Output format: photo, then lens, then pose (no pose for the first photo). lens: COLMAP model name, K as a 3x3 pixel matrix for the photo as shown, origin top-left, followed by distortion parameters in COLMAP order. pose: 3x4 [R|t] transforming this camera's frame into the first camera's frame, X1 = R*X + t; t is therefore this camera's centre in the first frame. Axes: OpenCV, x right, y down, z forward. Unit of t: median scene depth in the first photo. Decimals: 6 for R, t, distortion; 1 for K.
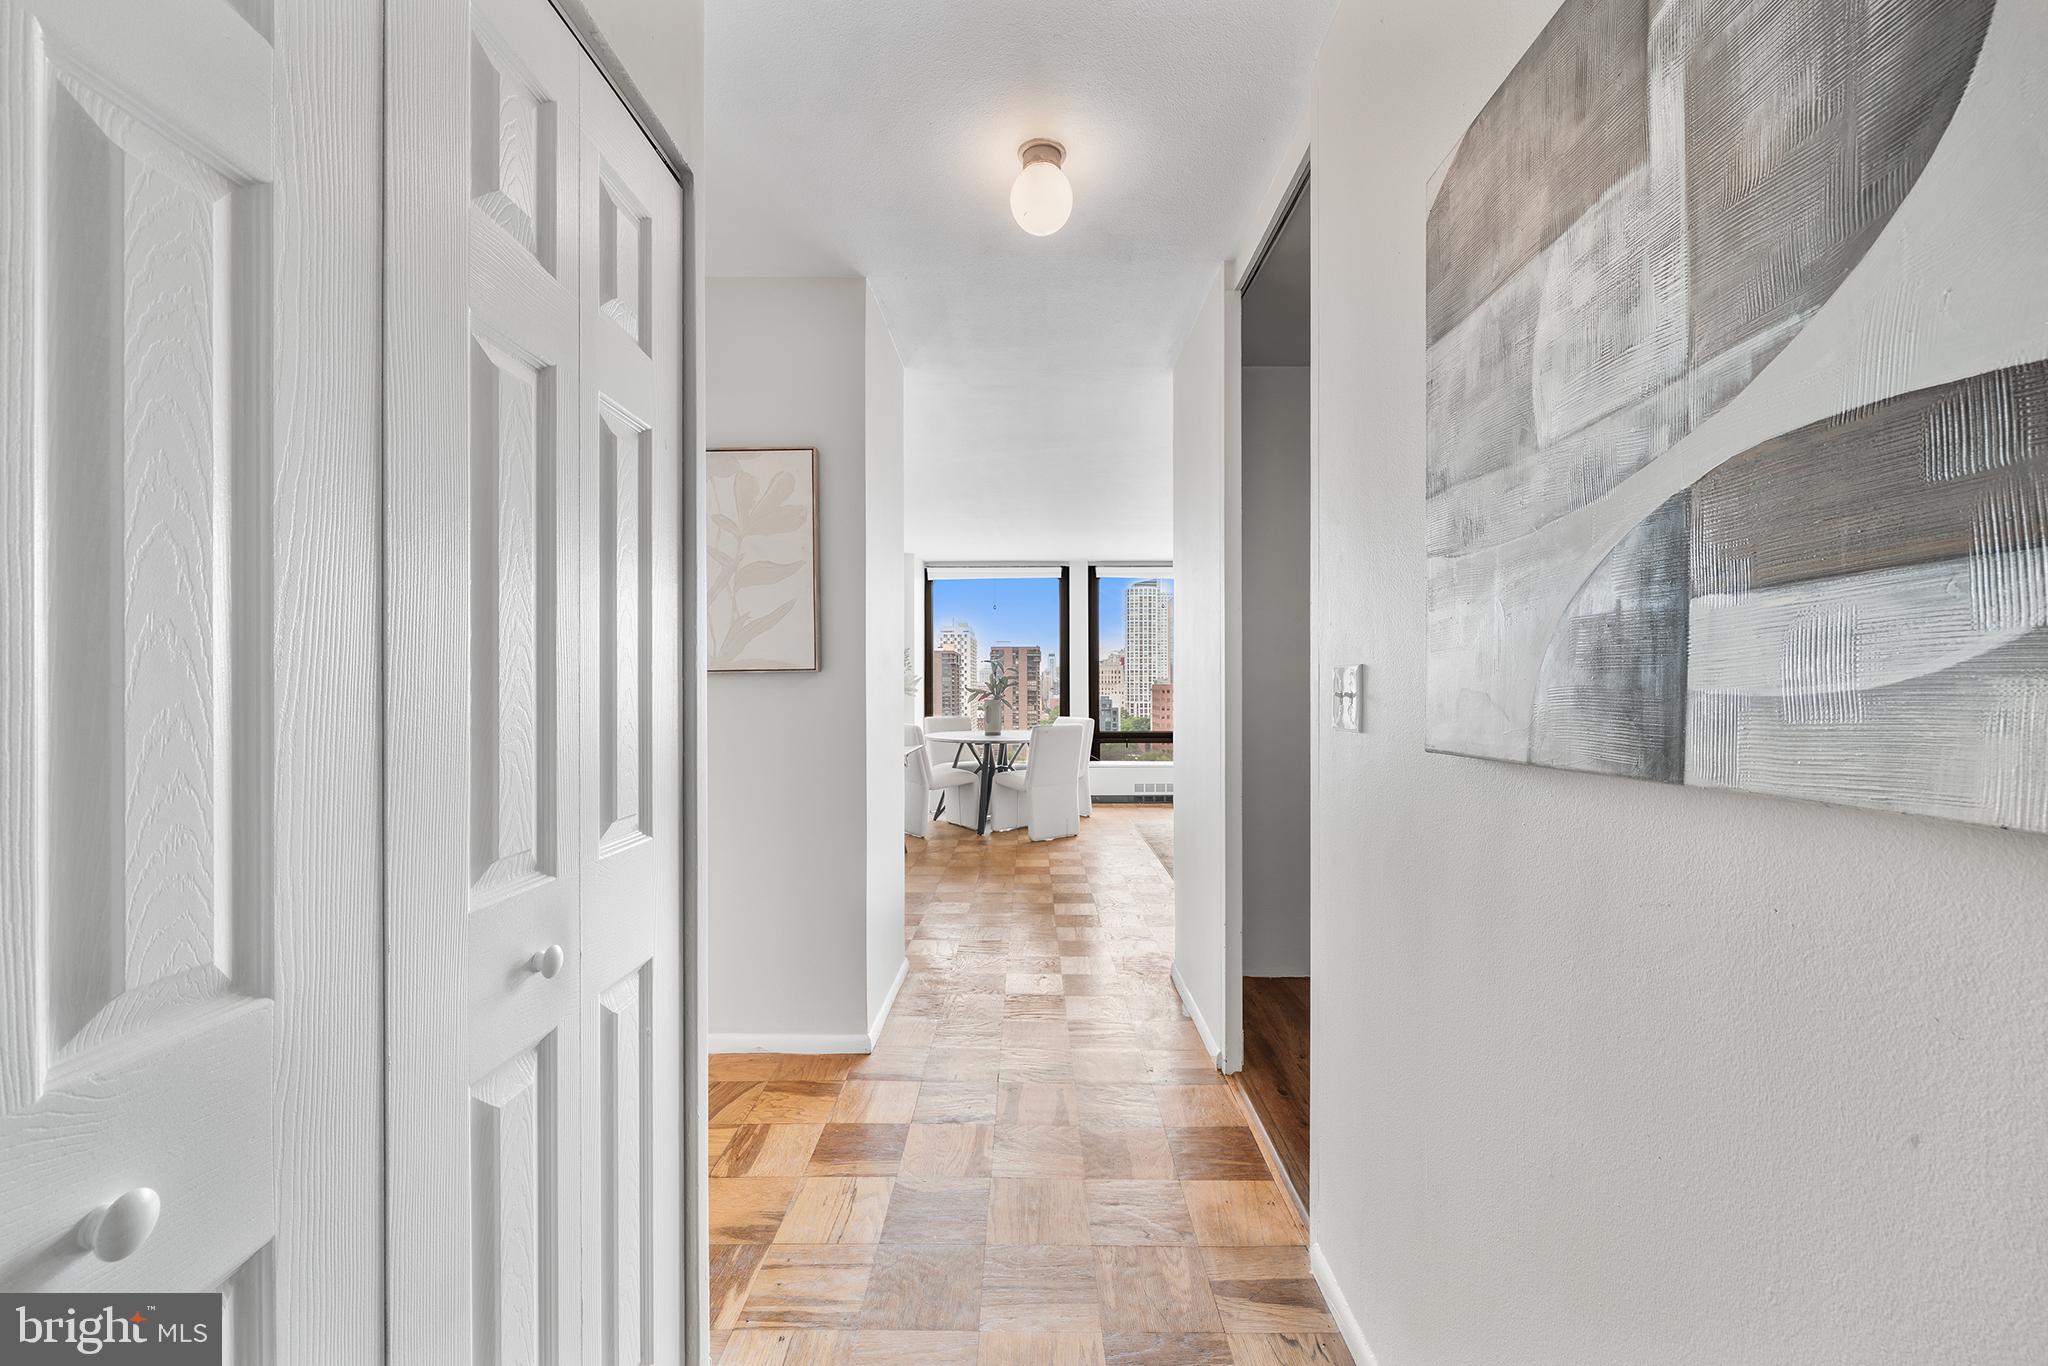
lens RADIAL K [[810.7, 0, 1020.7], [0, 810.7, 681.3], [0, 0, 1]] dist [0.000073, 0.000000]
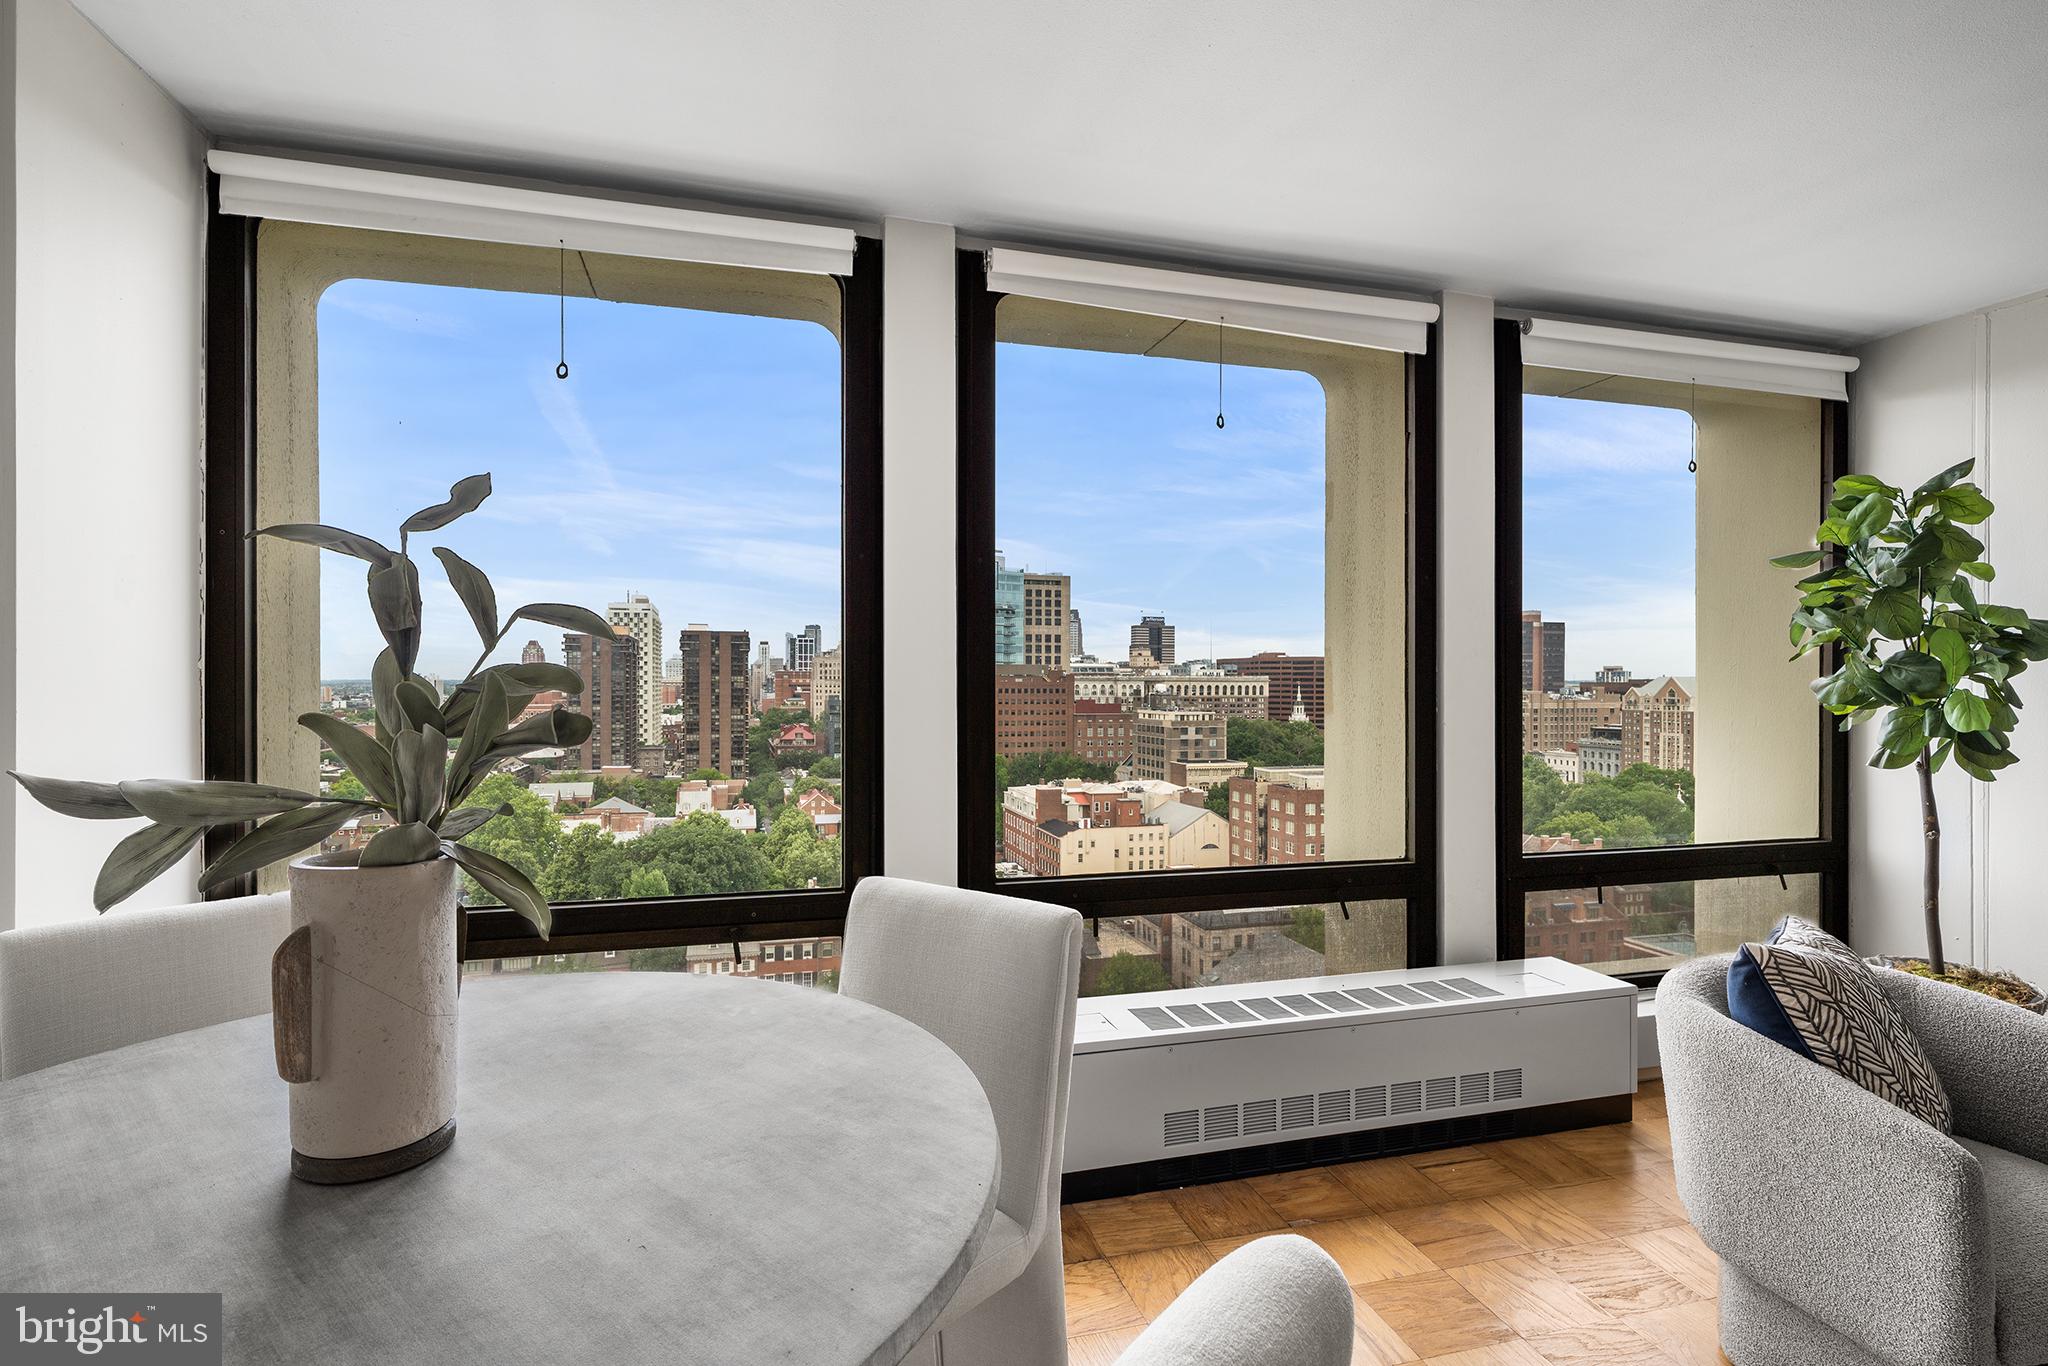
lens RADIAL K [[999.9, 0, 1018.5], [0, 999.9, 689.1], [0, 0, 1]] dist [0.001340, -0.000124]
pose [[0.958926, 0.002220, 0.283646, 0.011971], [-0.005543, 0.999925, 0.010913, -0.004104], [-0.283601, -0.012037, 0.958867, 0.683845]]
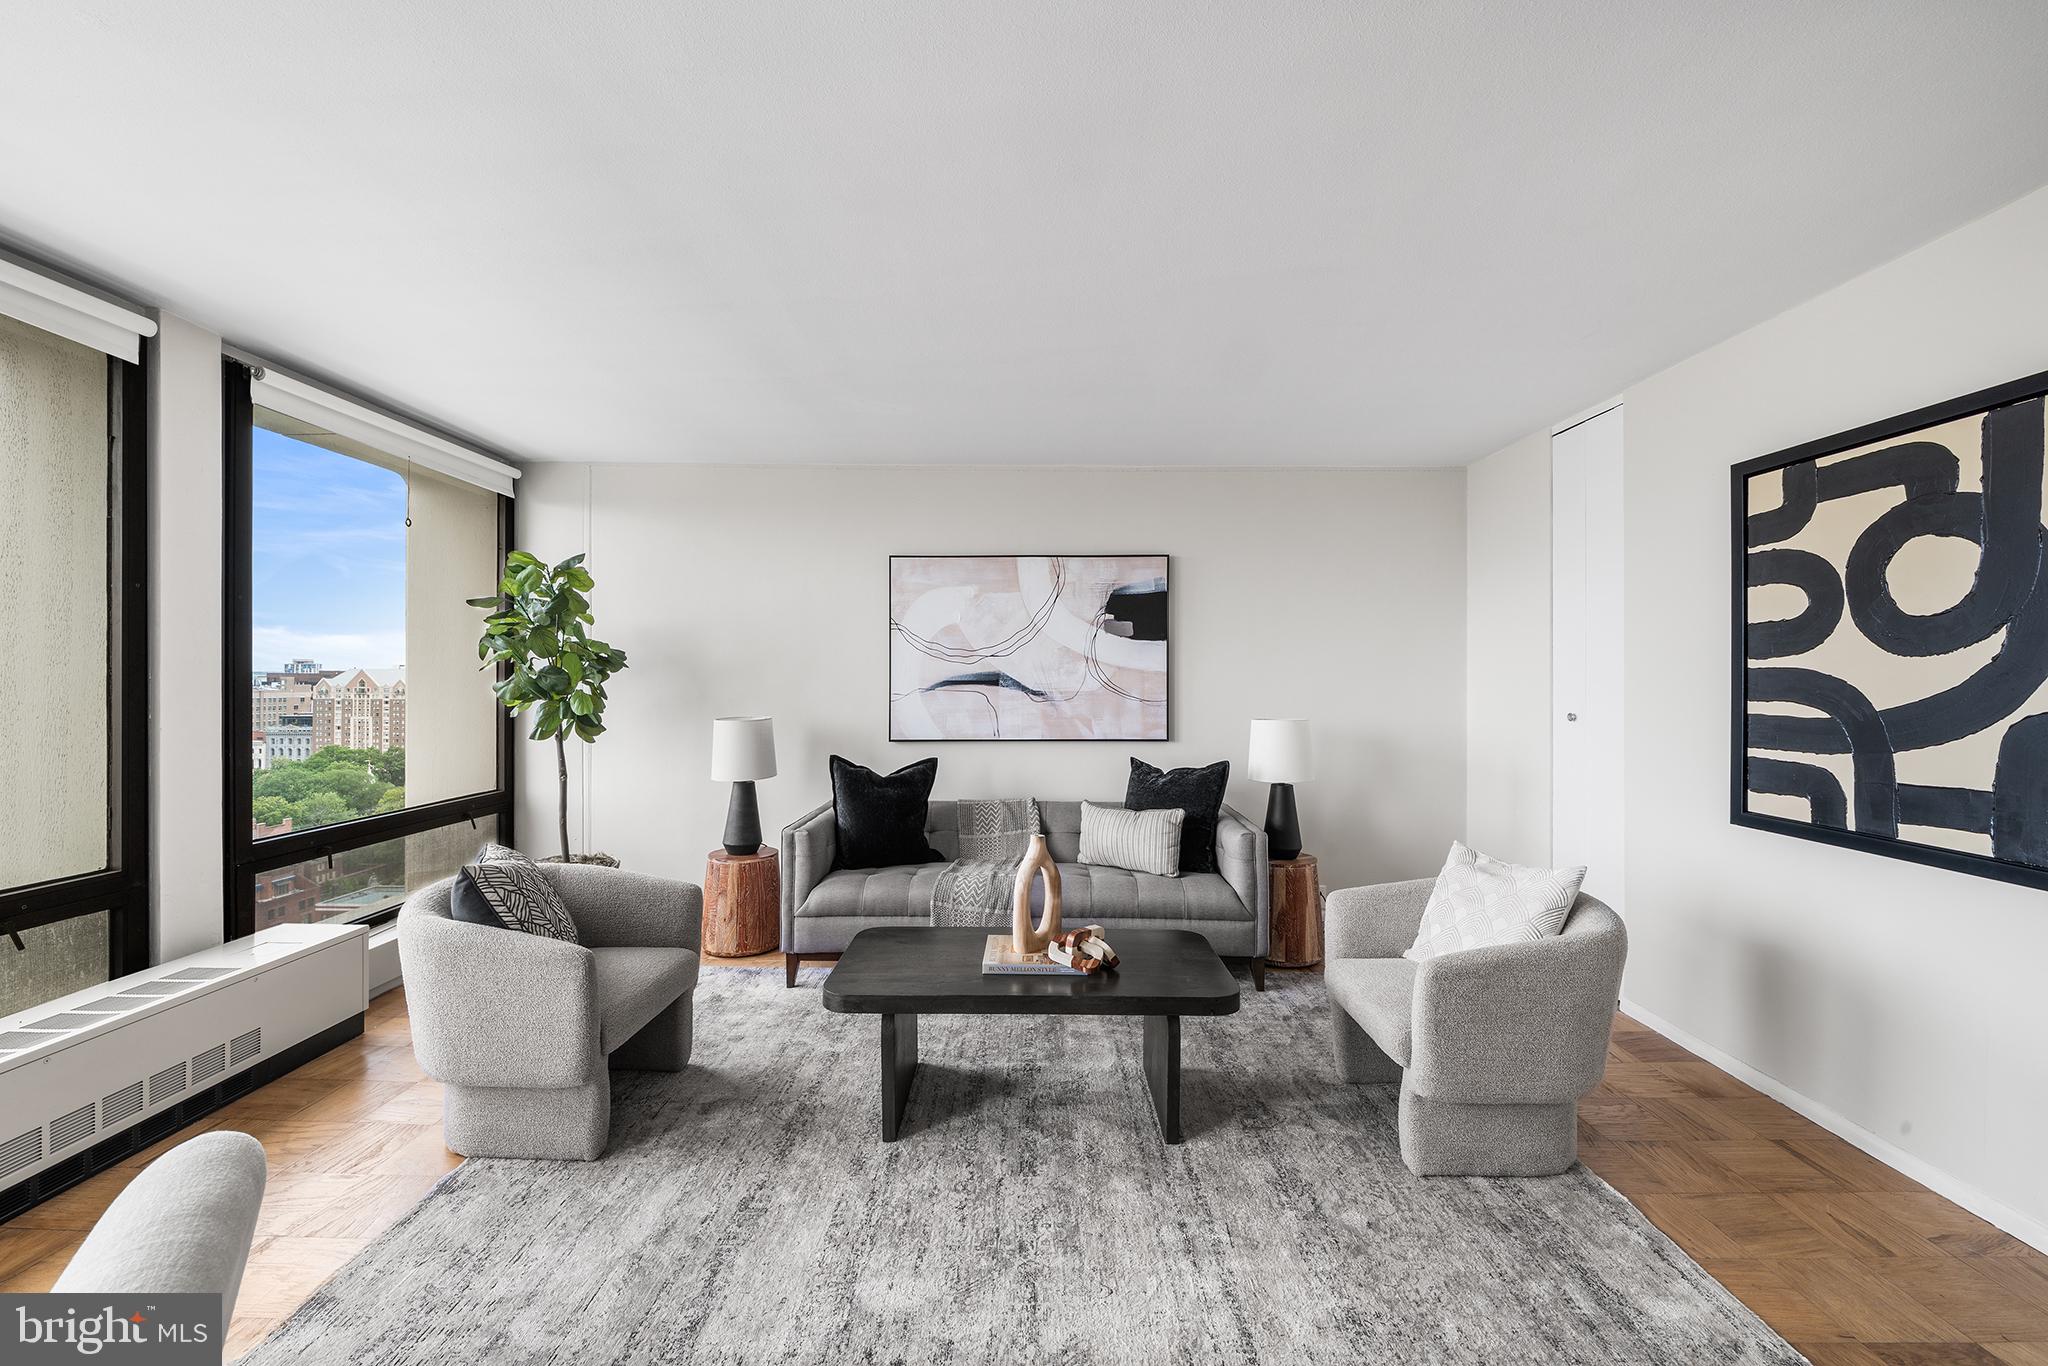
lens RADIAL K [[782.3, 0, 1019.6], [0, 782.3, 674.7], [0, 0, 1]] dist [0.002637, 0.000085]
pose [[0.005522, 0.006944, 0.999961, -0.028314], [-0.009405, 0.999932, -0.006892, -0.009654], [-0.999941, -0.009367, 0.005587, 0.665685]]
